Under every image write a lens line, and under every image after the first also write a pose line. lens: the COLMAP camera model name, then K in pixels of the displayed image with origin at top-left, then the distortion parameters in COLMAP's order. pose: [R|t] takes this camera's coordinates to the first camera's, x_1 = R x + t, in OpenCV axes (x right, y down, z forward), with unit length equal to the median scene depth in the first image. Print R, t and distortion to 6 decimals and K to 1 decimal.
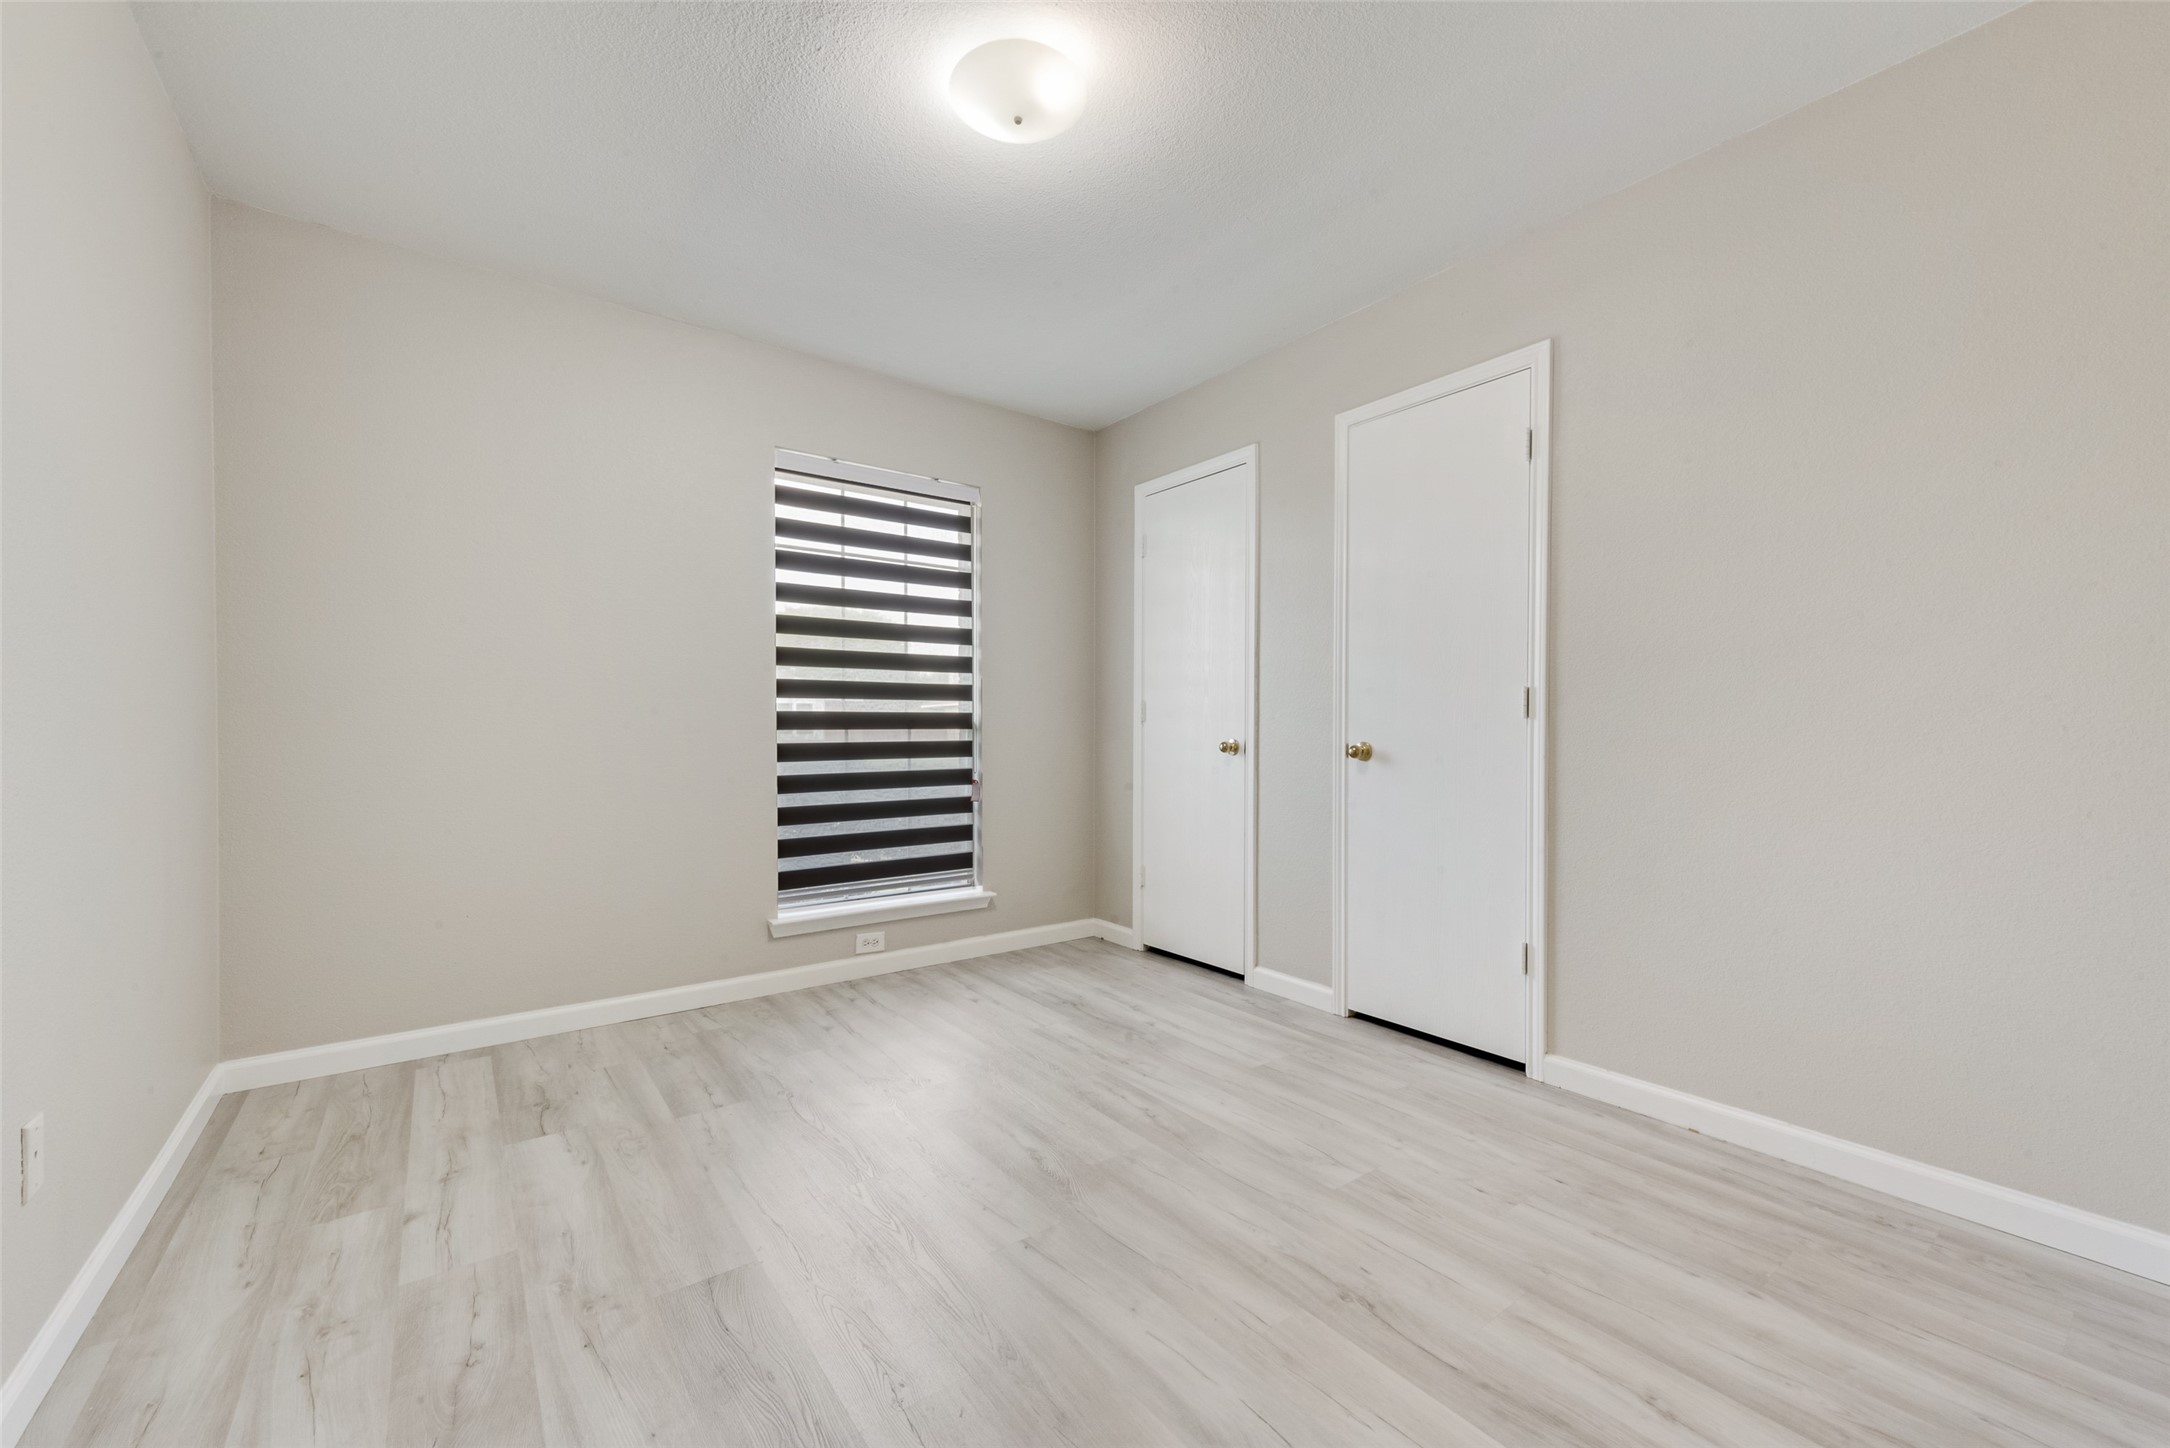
lens RADIAL K [[862.3, 0, 1083.3], [0, 862.3, 729.4], [0, 0, 1]] dist [-0.000668, -0.000162]
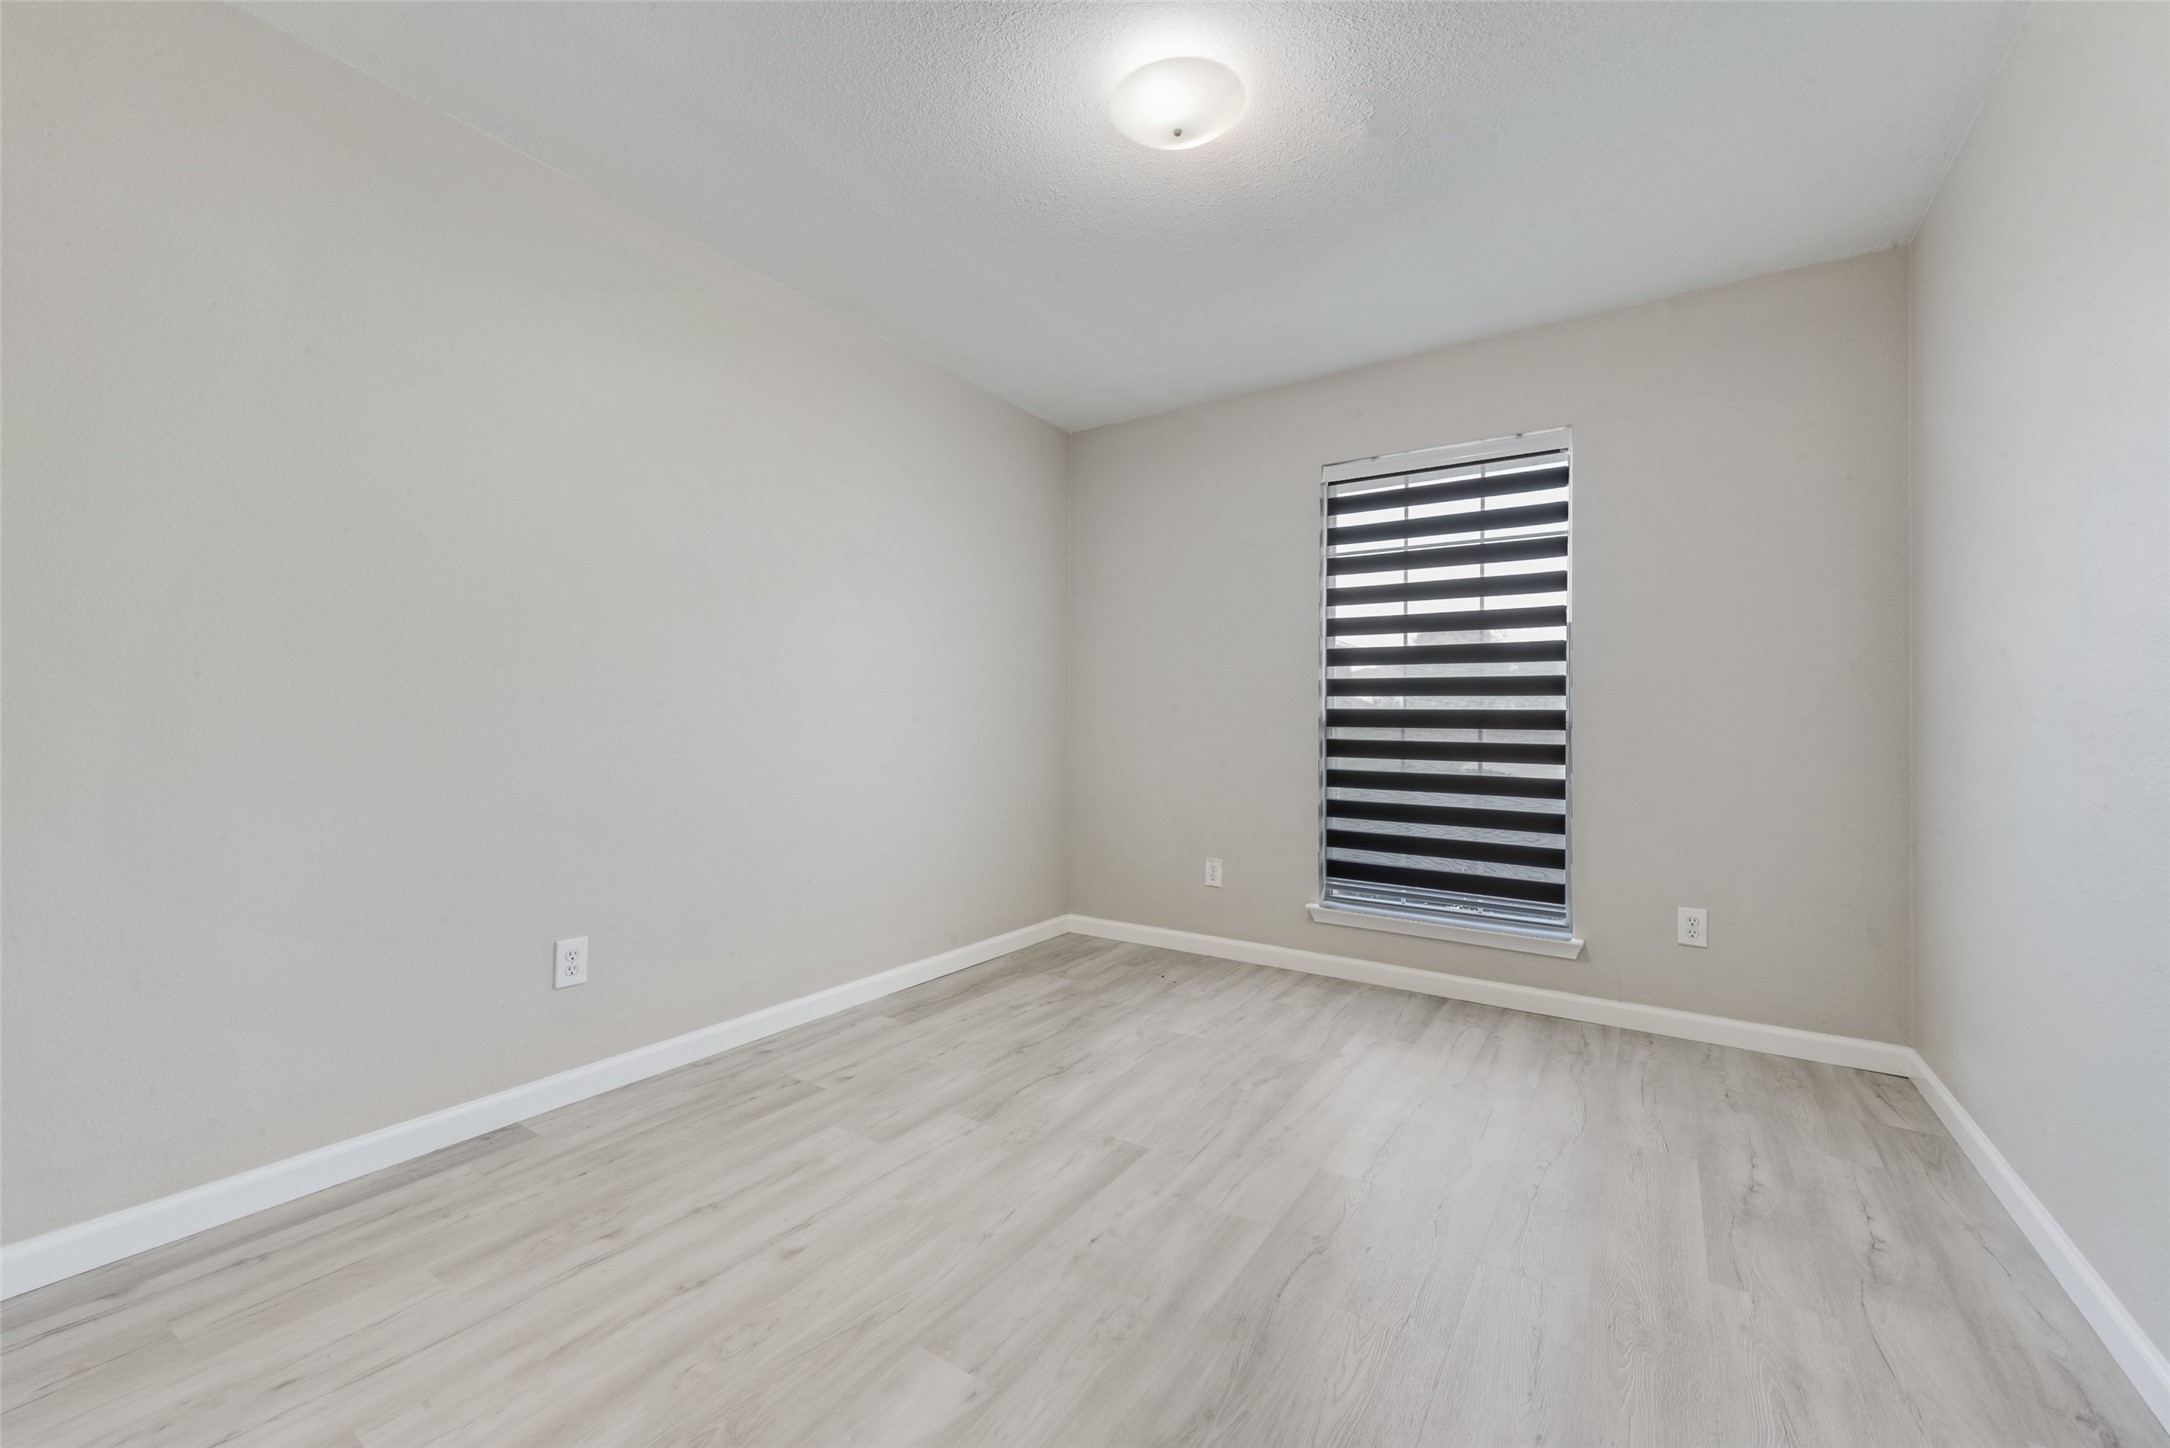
lens RADIAL K [[862.3, 0, 1082.4], [0, 862.3, 717.4], [0, 0, 1]] dist [-0.000668, -0.000162]
pose [[0.339806, -0.000771, -0.940495, 0.494066], [-0.015512, 0.999859, -0.006424, 0.000001], [0.940368, 0.016772, 0.339746, 0.320159]]
